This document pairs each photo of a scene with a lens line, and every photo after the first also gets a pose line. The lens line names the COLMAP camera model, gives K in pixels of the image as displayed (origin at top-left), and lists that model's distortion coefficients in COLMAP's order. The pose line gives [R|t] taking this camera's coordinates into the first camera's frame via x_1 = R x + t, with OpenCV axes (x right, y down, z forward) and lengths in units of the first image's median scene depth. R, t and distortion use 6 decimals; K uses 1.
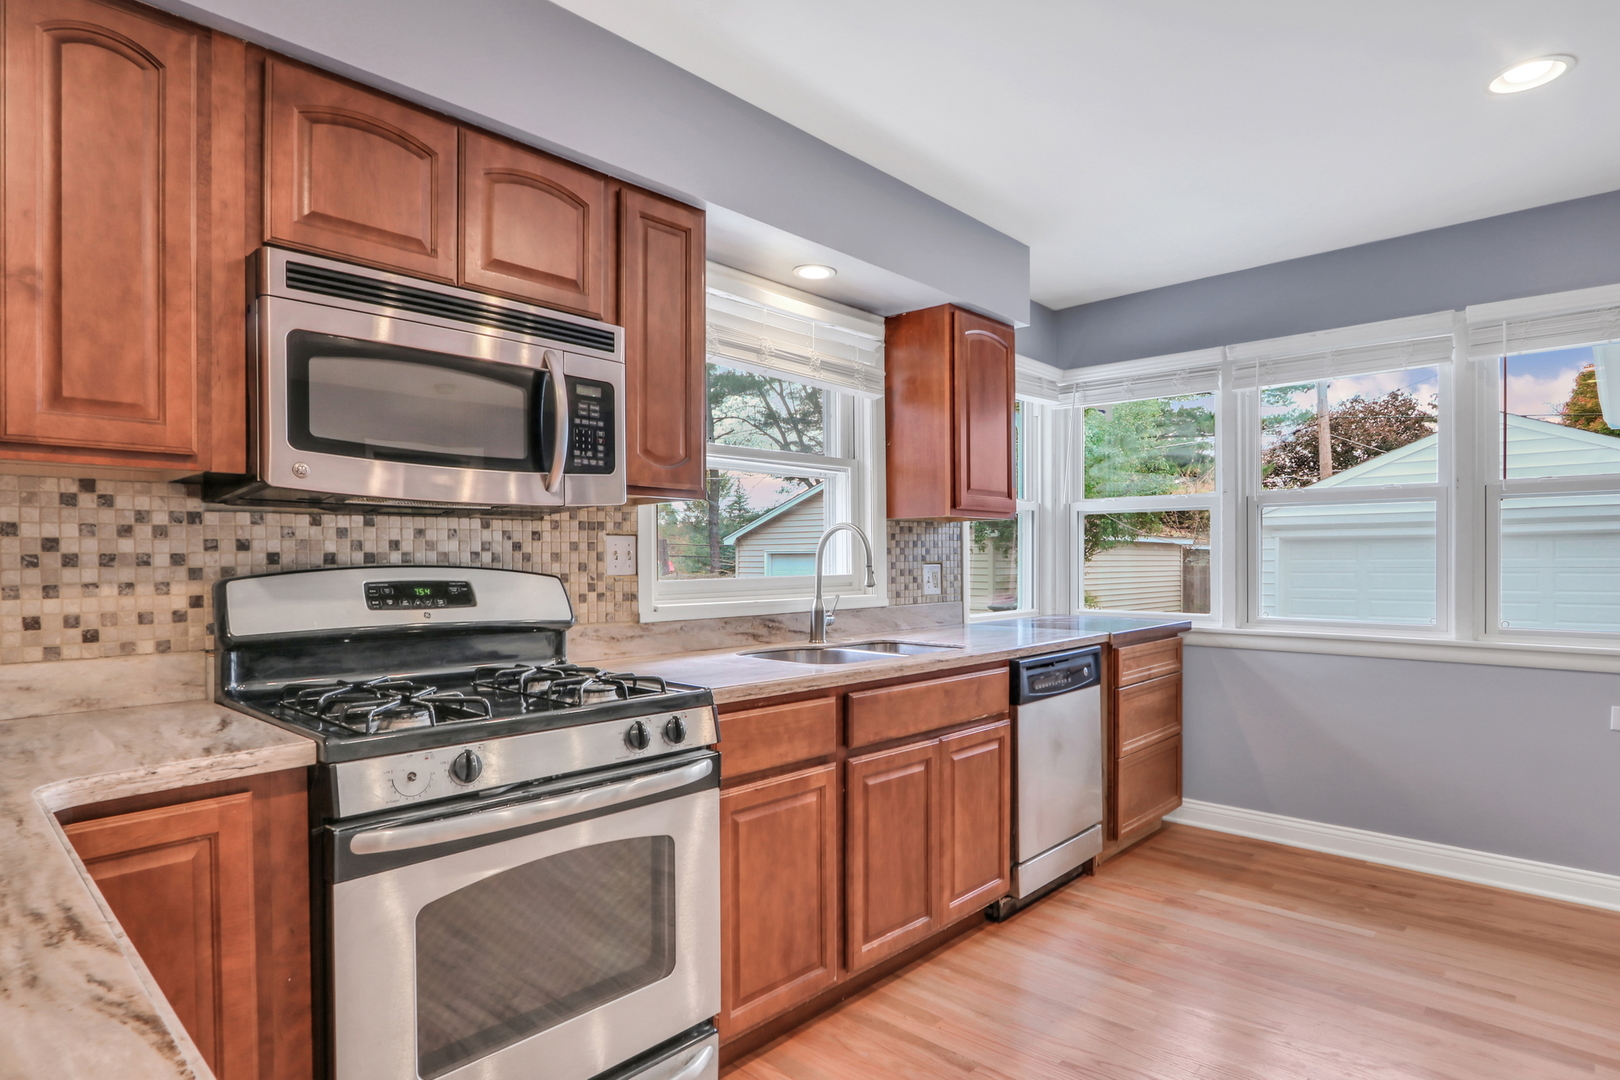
lens RADIAL K [[869.1, 0, 783.8], [0, 869.1, 569.6], [0, 0, 1]] dist [-0.004739, -0.001273]
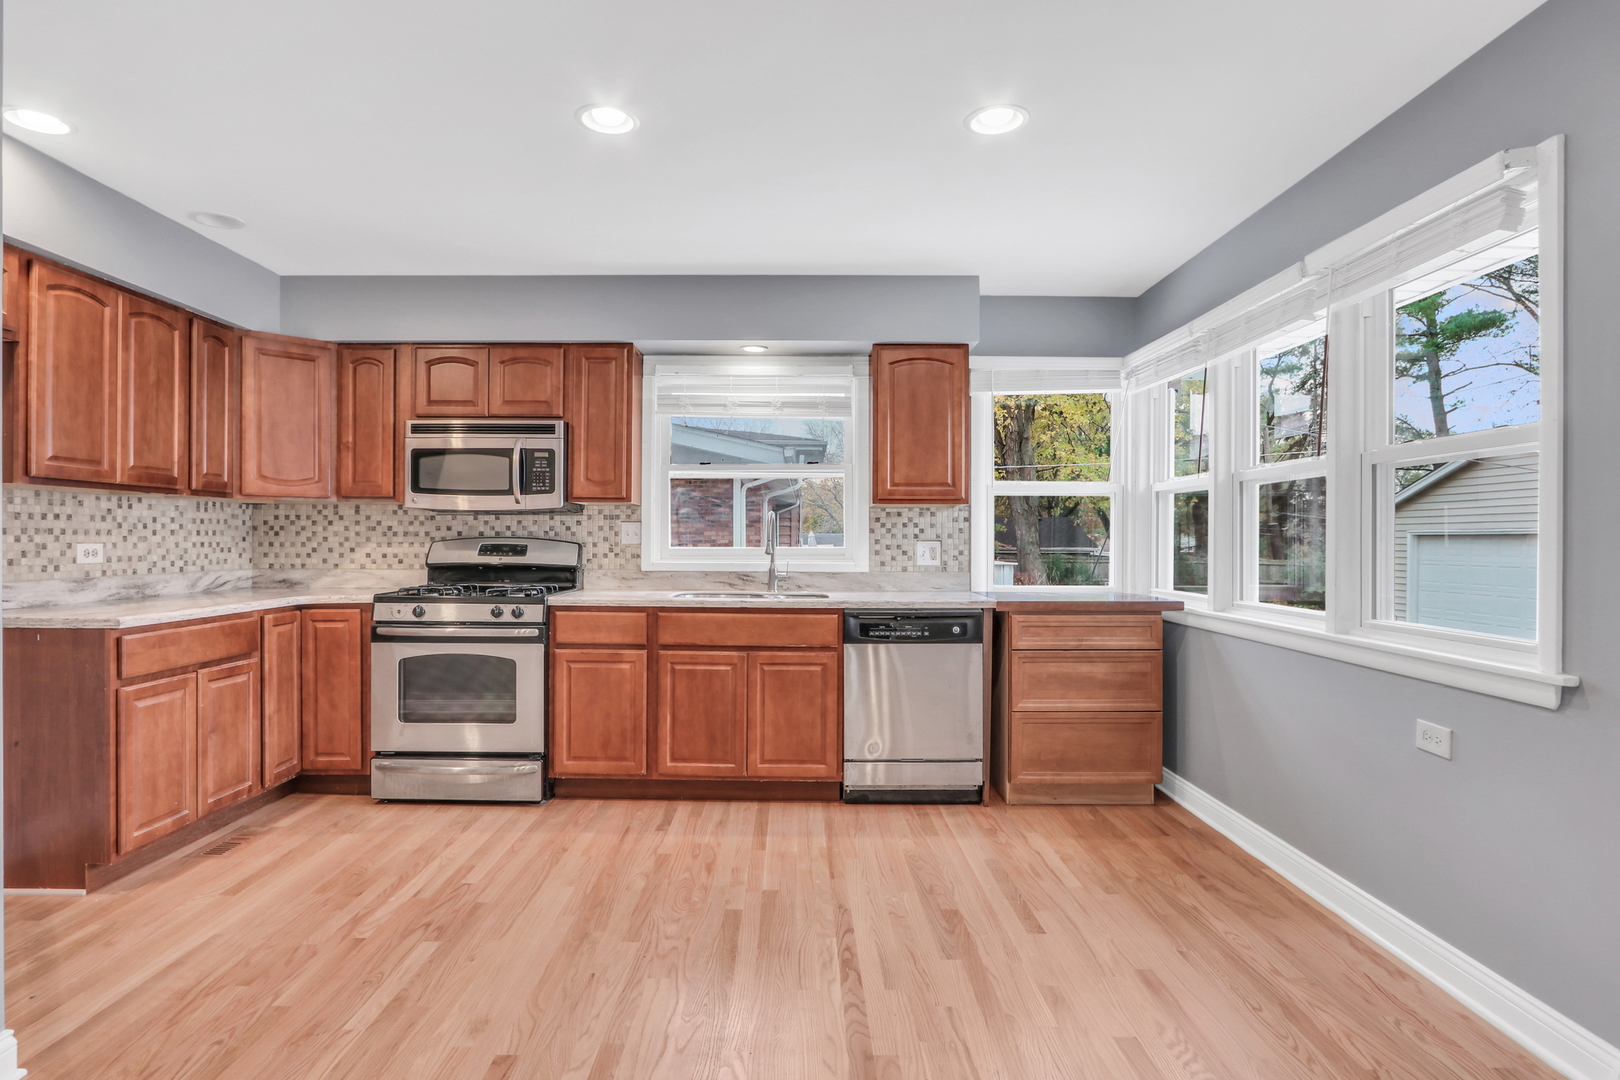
lens RADIAL K [[861.2, 0, 786.2], [0, 861.2, 547.5], [0, 0, 1]] dist [-0.004760, 0.000084]
pose [[0.688296, 0.014428, -0.725286, 1.469607], [-0.015638, 0.999865, 0.005049, -0.000518], [0.725261, 0.007867, 0.688429, -0.001956]]
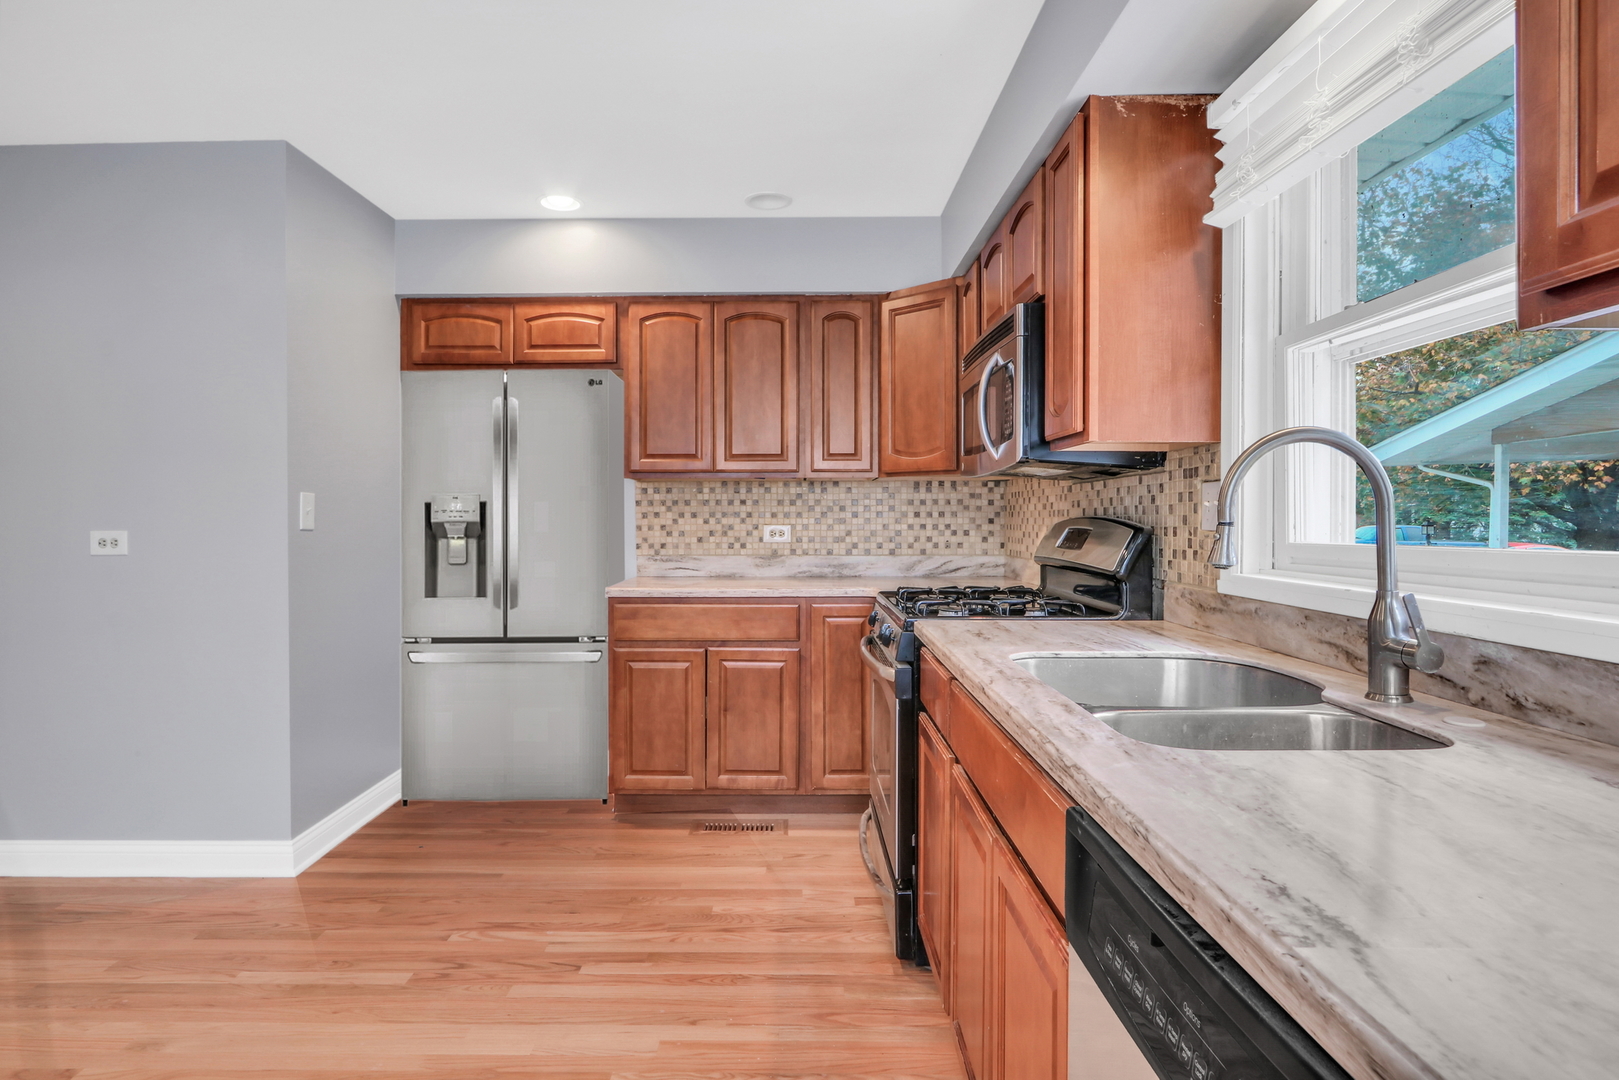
lens RADIAL K [[885.9, 0, 784.0], [0, 885.9, 526.3], [0, 0, 1]] dist [-0.002046, 0.000404]
pose [[-0.724573, 0.011068, -0.689109, 0.733351], [-0.003739, 0.999793, 0.019990, -0.013841], [0.689188, 0.017060, -0.724382, 1.451259]]
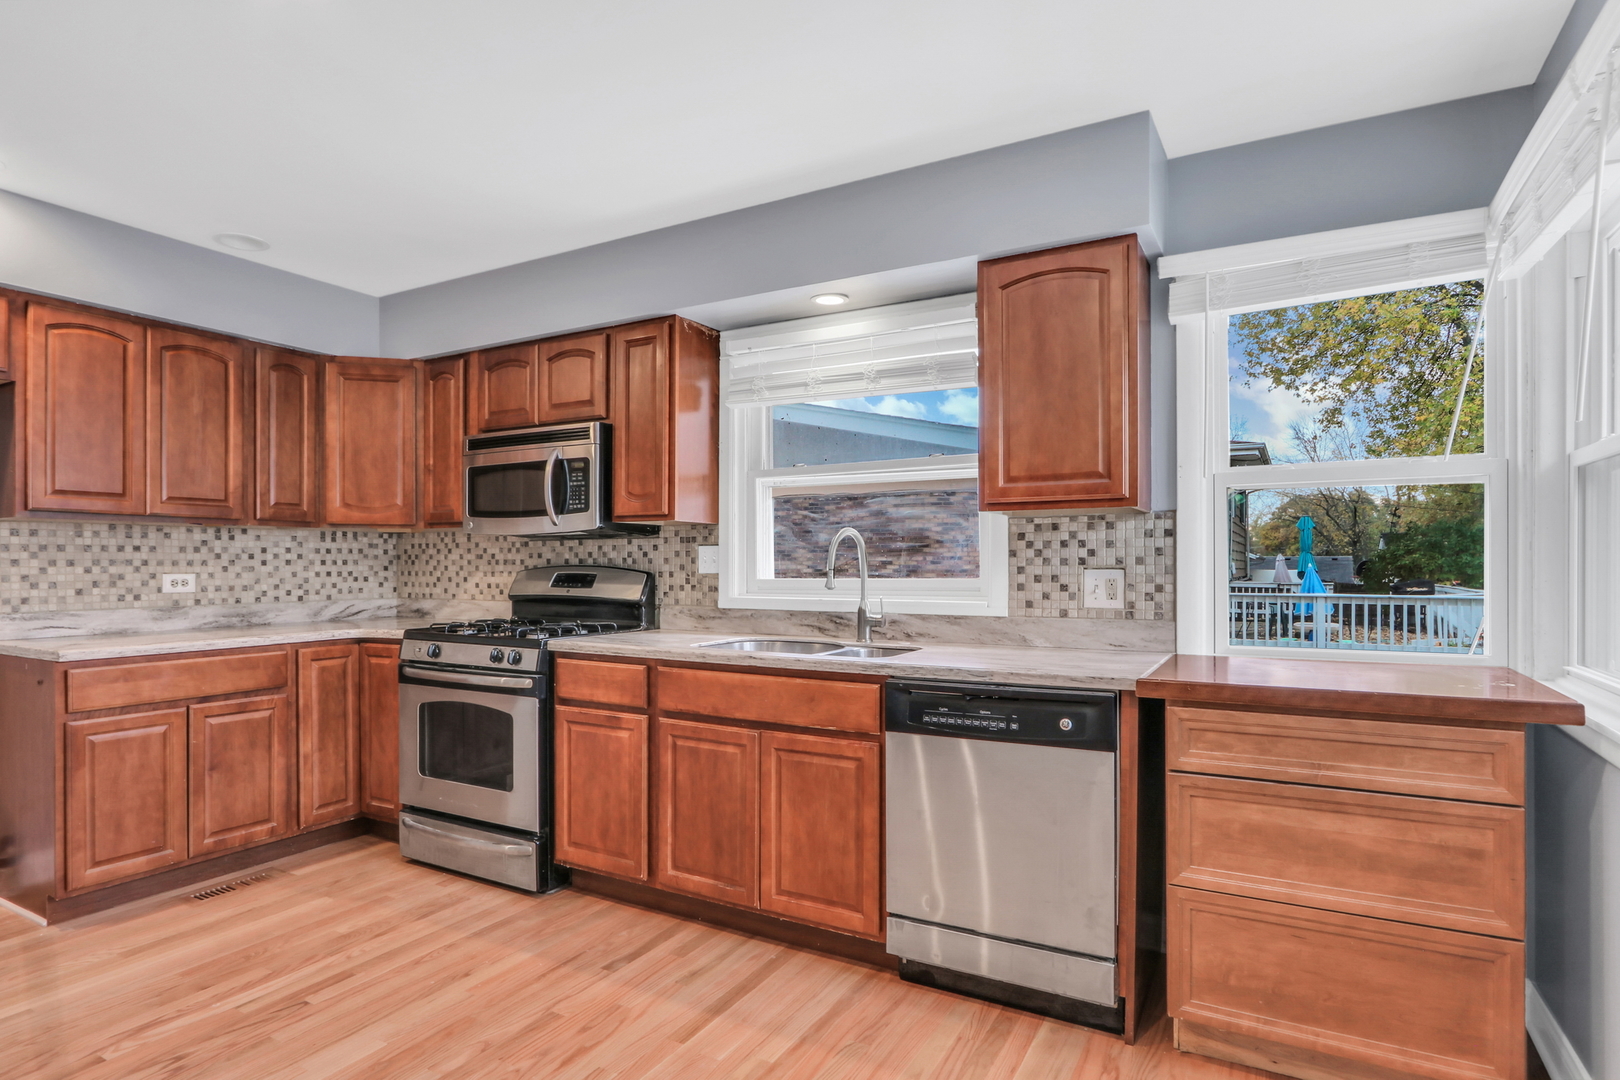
lens RADIAL K [[869.1, 0, 783.8], [0, 869.1, 569.6], [0, 0, 1]] dist [-0.004739, -0.001273]
pose [[0.243073, 0.011486, -0.969940, 1.348361], [-0.011227, 0.999896, 0.009027, -0.015395], [0.969943, 0.008695, 0.243177, 0.848066]]
